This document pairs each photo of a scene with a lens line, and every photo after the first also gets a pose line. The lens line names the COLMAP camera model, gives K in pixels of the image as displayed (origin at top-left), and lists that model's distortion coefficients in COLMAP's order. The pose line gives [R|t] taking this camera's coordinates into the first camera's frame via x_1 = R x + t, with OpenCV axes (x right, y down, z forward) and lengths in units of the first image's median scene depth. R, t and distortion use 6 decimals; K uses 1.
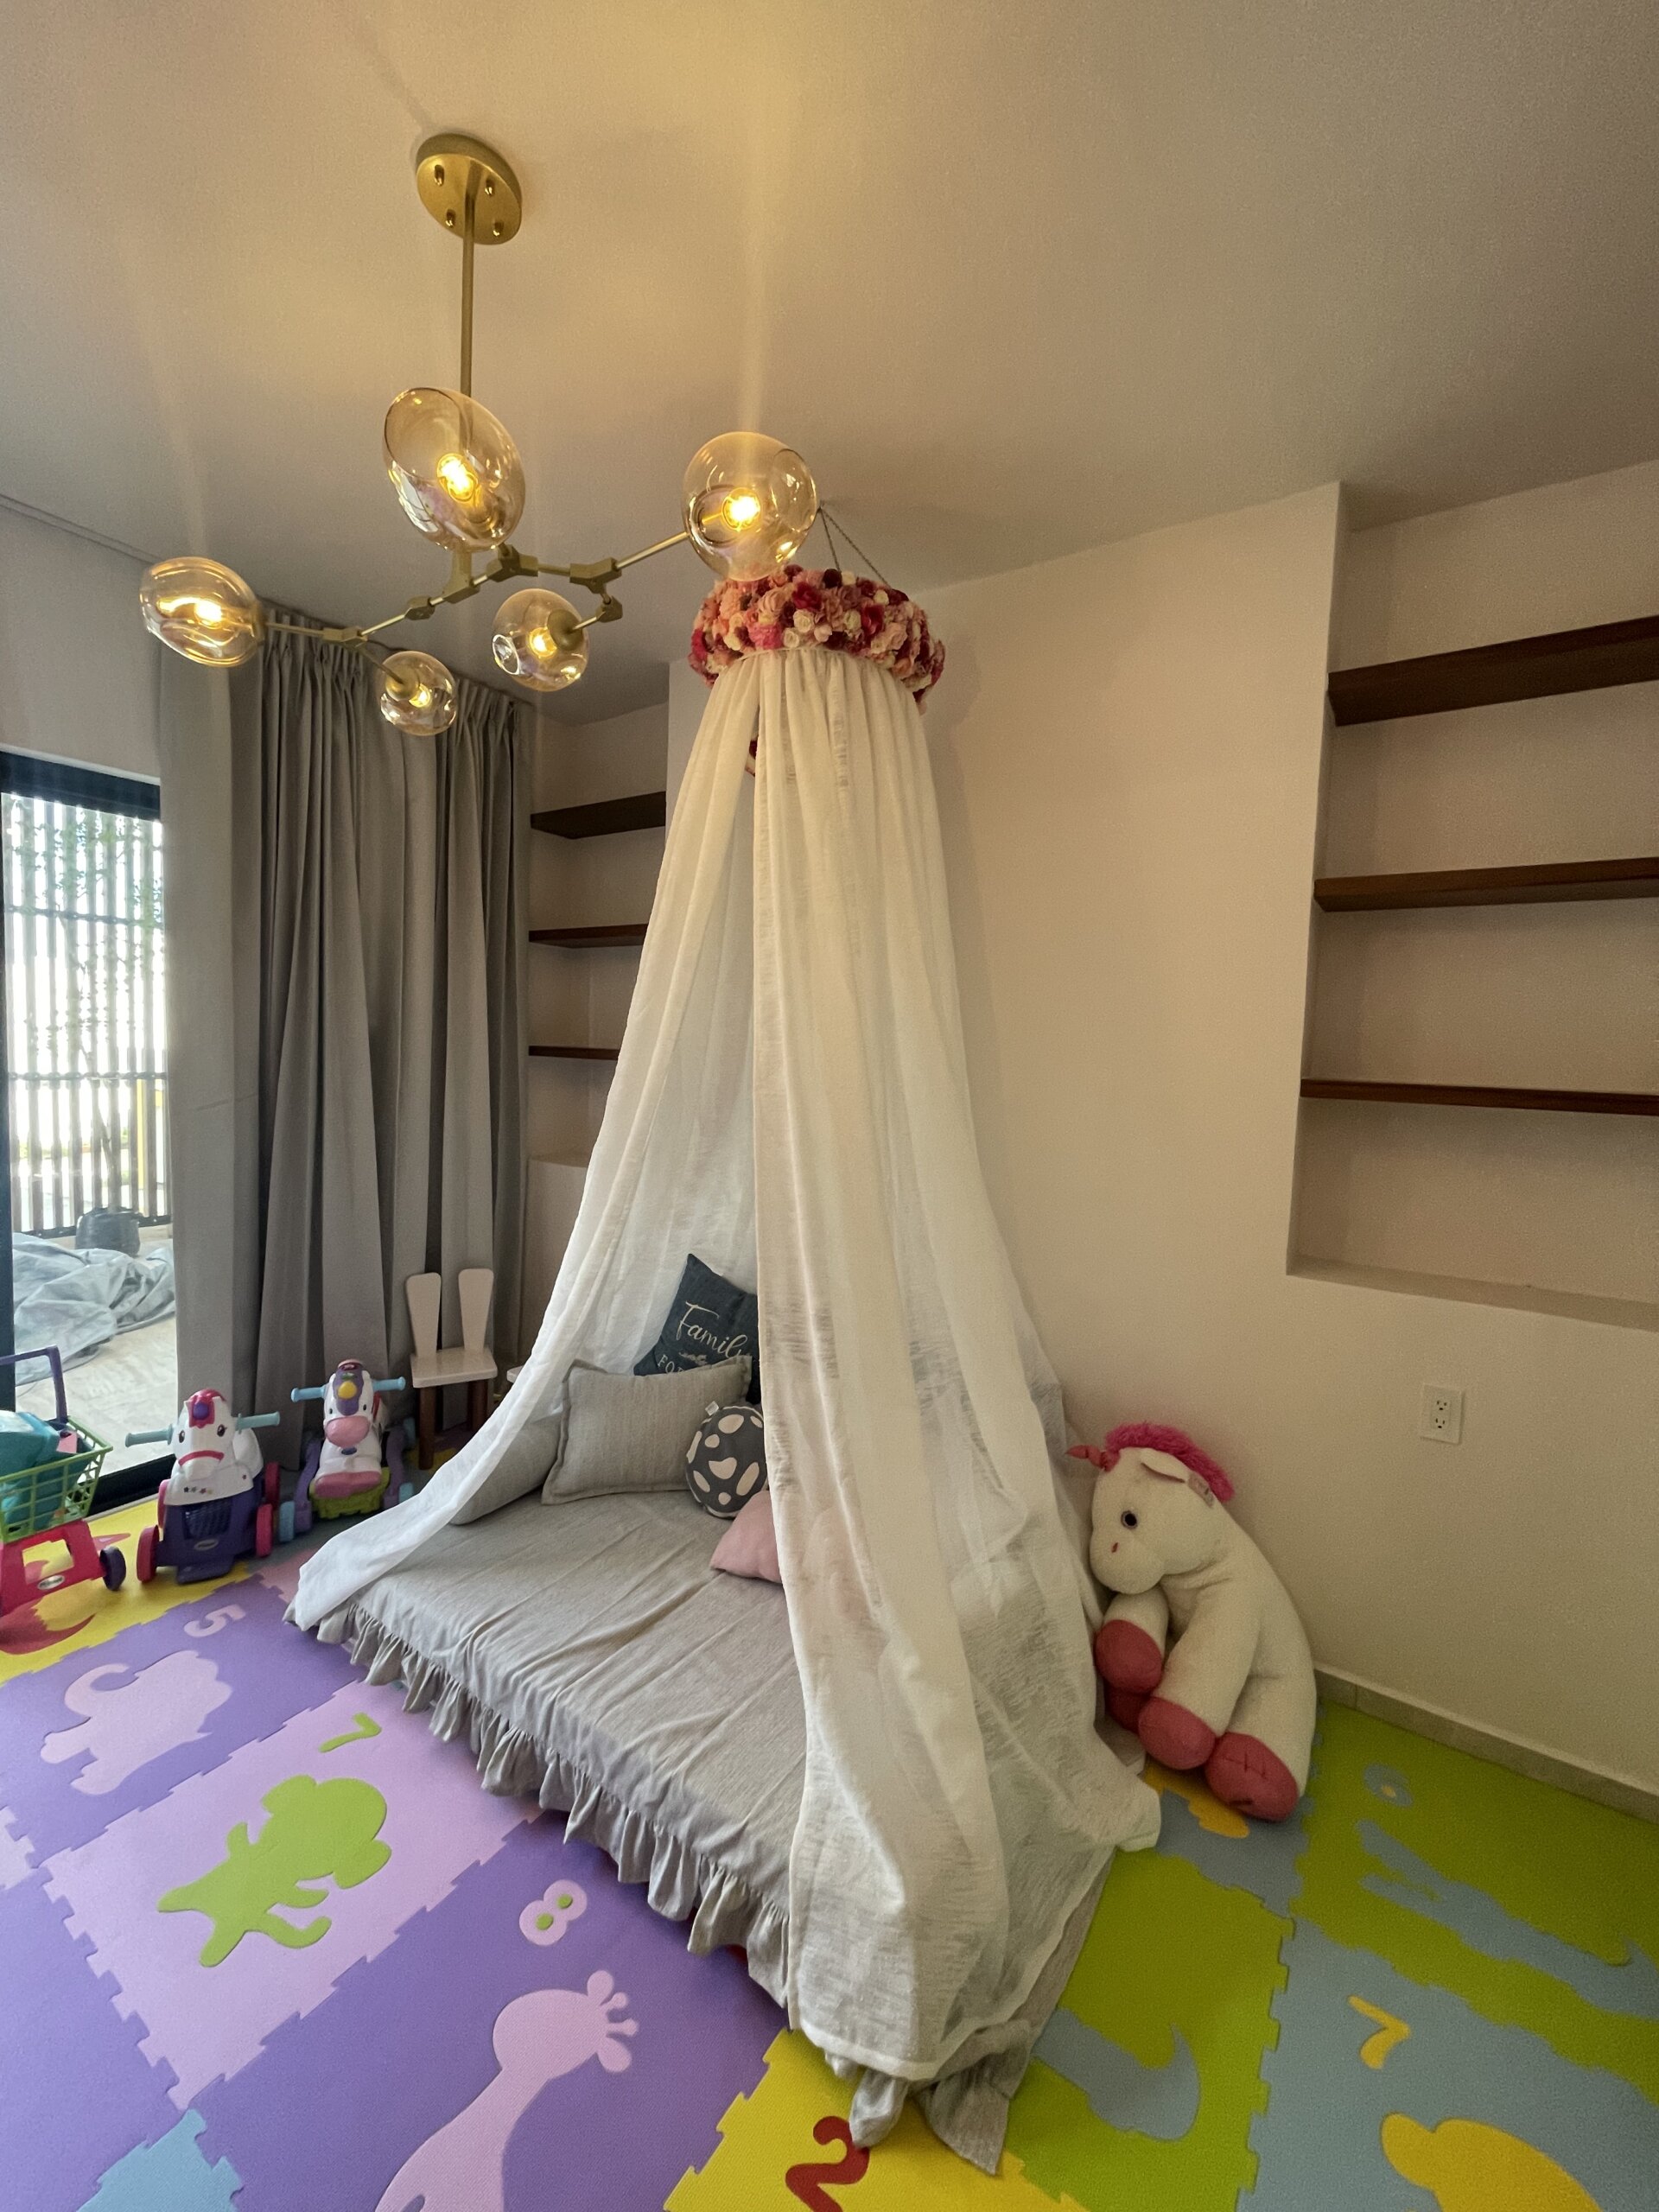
lens RADIAL K [[889.4, 0, 823.5], [0, 889.4, 1100.1], [0, 0, 1]] dist [0.002921, 0.000325]
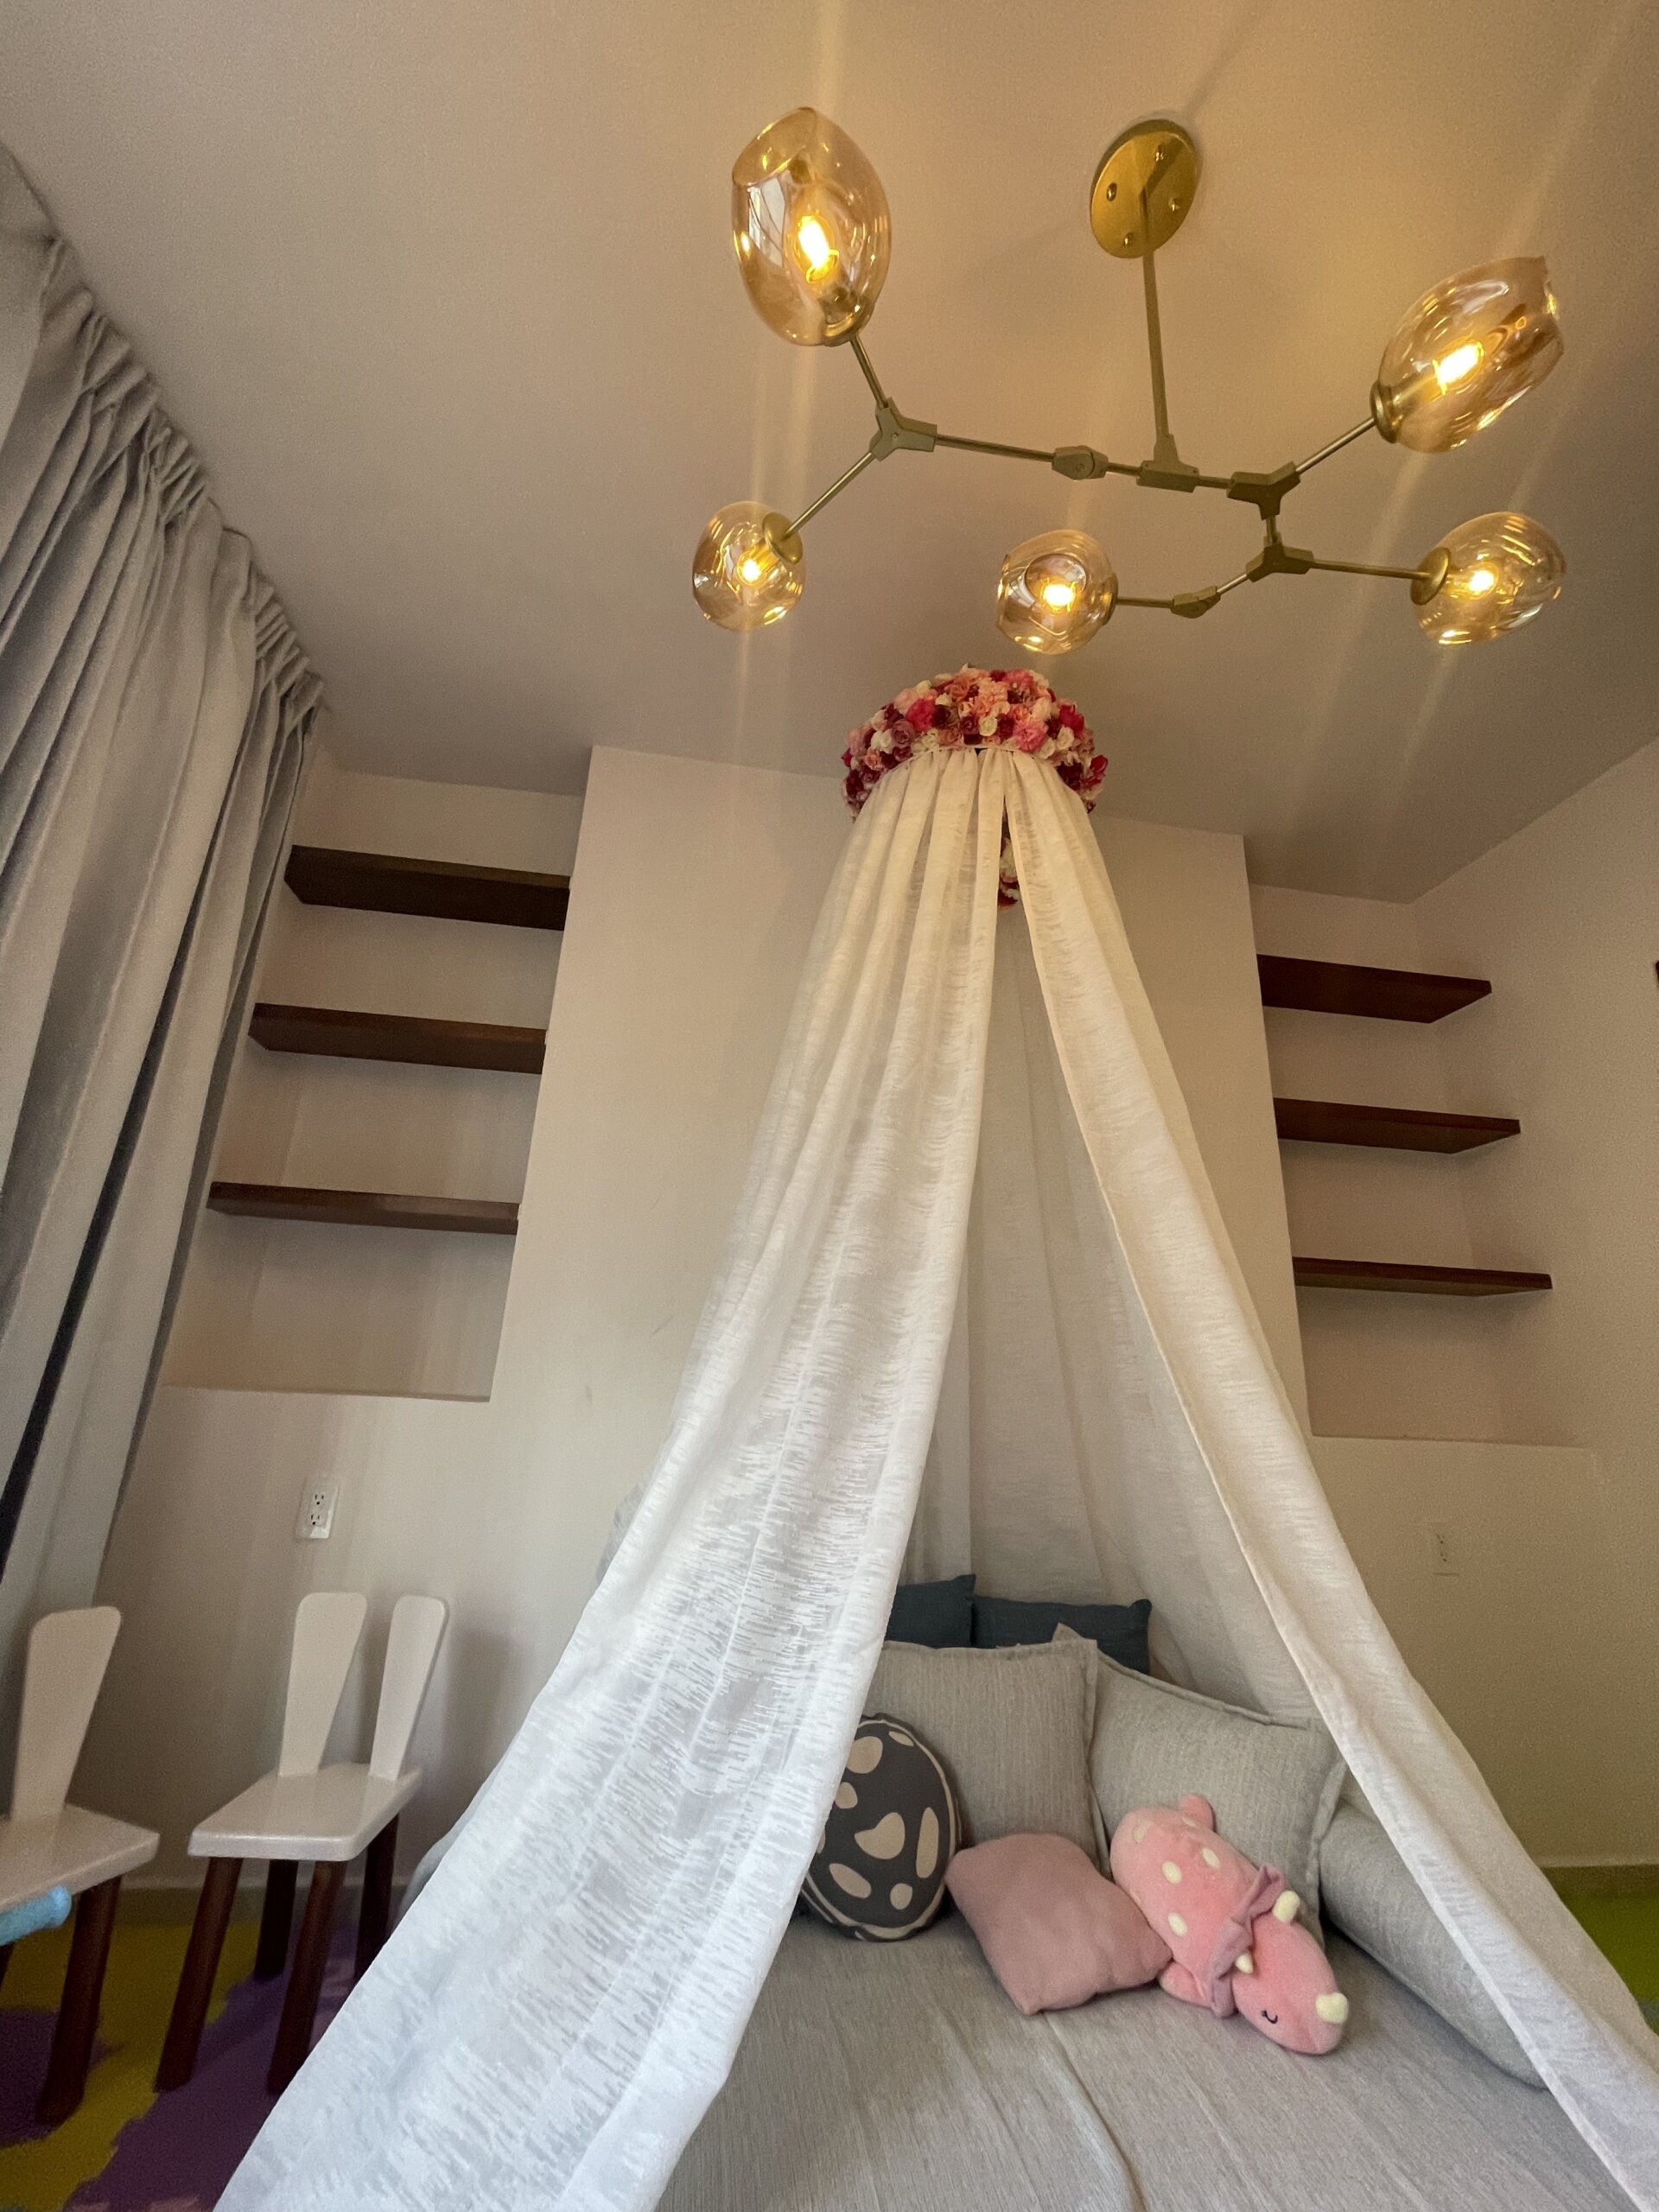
lens RADIAL K [[889.4, 0, 823.5], [0, 889.4, 1100.1], [0, 0, 1]] dist [0.002921, 0.000325]
pose [[0.756369, 0.206345, 0.620748, -0.631507], [0.012286, 0.944296, -0.328868, 0.140140], [-0.654030, 0.256372, 0.711701, 0.472867]]
